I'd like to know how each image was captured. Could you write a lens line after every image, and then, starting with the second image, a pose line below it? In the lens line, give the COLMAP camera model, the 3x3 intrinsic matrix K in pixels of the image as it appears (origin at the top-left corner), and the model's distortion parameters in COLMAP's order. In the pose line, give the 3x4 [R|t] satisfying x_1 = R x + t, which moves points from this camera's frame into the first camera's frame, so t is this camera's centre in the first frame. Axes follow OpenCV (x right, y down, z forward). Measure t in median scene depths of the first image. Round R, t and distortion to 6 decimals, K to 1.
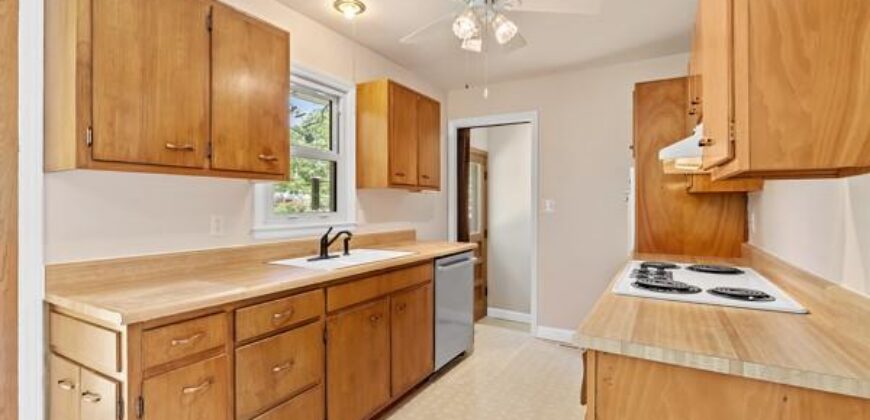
lens RADIAL K [[391.0, 0, 431.7], [0, 391.0, 205.6], [0, 0, 1]] dist [0.004556, -0.000220]
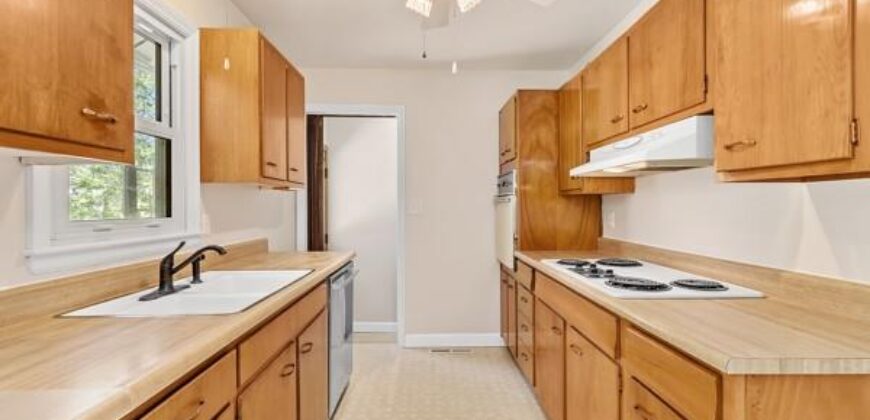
lens RADIAL K [[391.0, 0, 435.1], [0, 391.0, 209.2], [0, 0, 1]] dist [0.004556, -0.000220]
pose [[0.851453, -0.006508, 0.524391, -0.236216], [0.003811, 0.999973, 0.006222, 0.000117], [-0.524417, -0.003300, 0.851455, 0.243136]]
